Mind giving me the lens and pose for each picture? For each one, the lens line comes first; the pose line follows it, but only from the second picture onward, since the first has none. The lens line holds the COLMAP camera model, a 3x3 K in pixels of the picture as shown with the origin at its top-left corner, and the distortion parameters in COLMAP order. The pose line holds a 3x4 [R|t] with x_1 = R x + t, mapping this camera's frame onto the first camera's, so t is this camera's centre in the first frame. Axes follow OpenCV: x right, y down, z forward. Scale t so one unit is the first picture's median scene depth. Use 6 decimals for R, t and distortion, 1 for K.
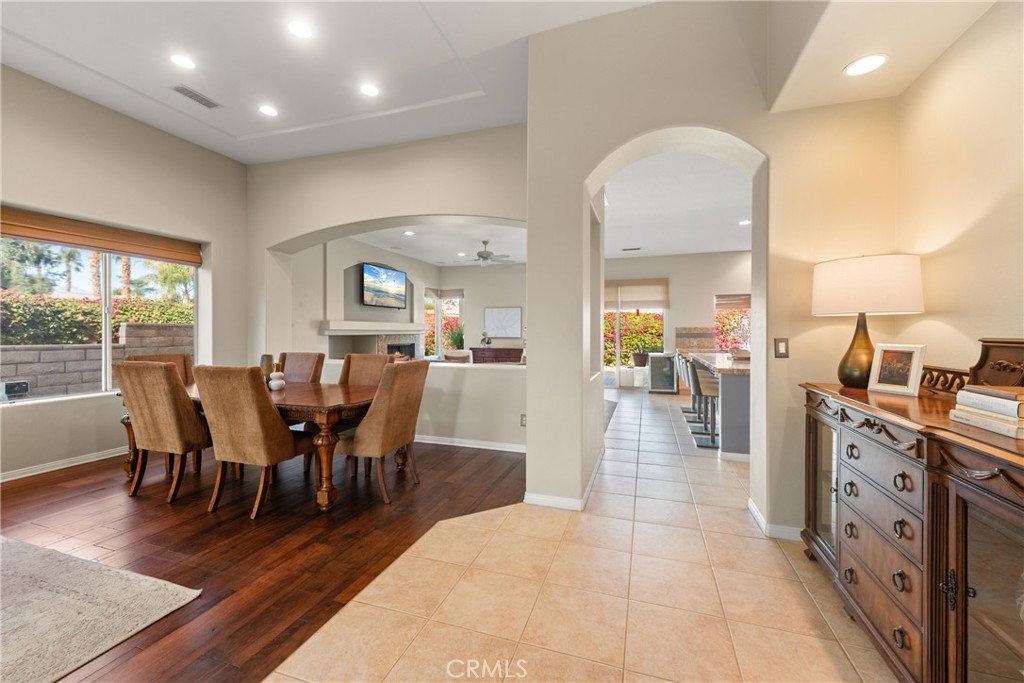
lens RADIAL K [[405.1, 0, 515.7], [0, 405.1, 330.5], [0, 0, 1]] dist [0.012271, -0.003949]
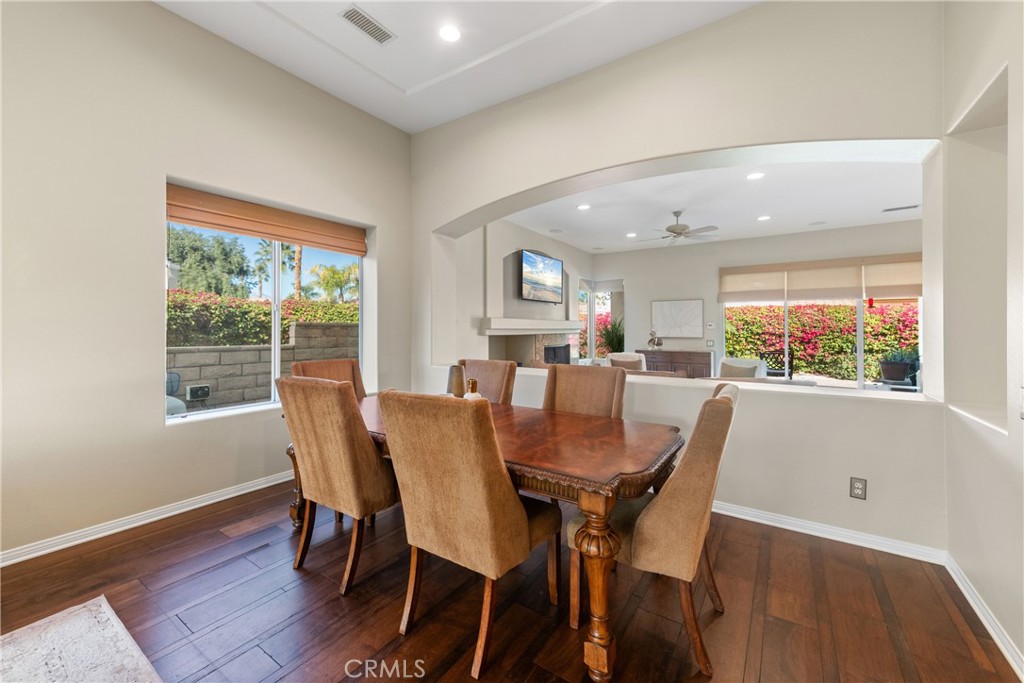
lens RADIAL K [[405.1, 0, 509.4], [0, 405.1, 326.4], [0, 0, 1]] dist [0.012271, -0.003949]
pose [[0.960213, -0.003820, -0.279243, -0.243975], [0.002341, 0.999981, -0.005629, -0.002713], [0.279259, 0.004751, 0.960204, 0.265248]]
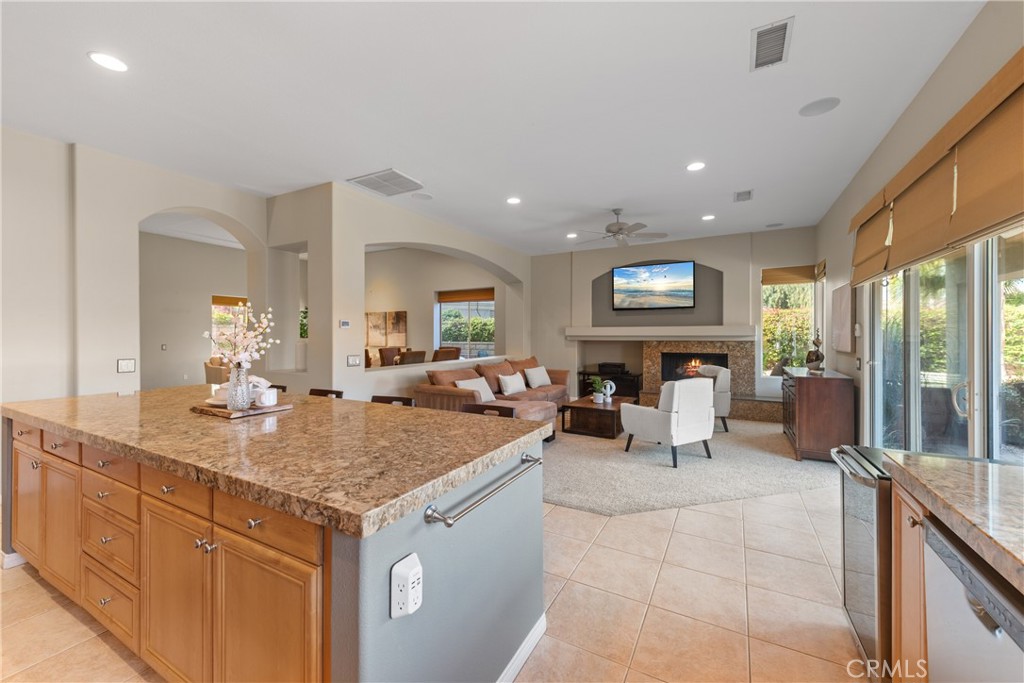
lens RADIAL K [[405.1, 0, 516.6], [0, 405.1, 335.6], [0, 0, 1]] dist [0.012271, -0.003949]
pose [[-0.187998, -0.001592, -0.982168, 0.958684], [0.002496, 0.999995, -0.002099, -0.000271], [0.982166, -0.002846, -0.187993, 1.419616]]
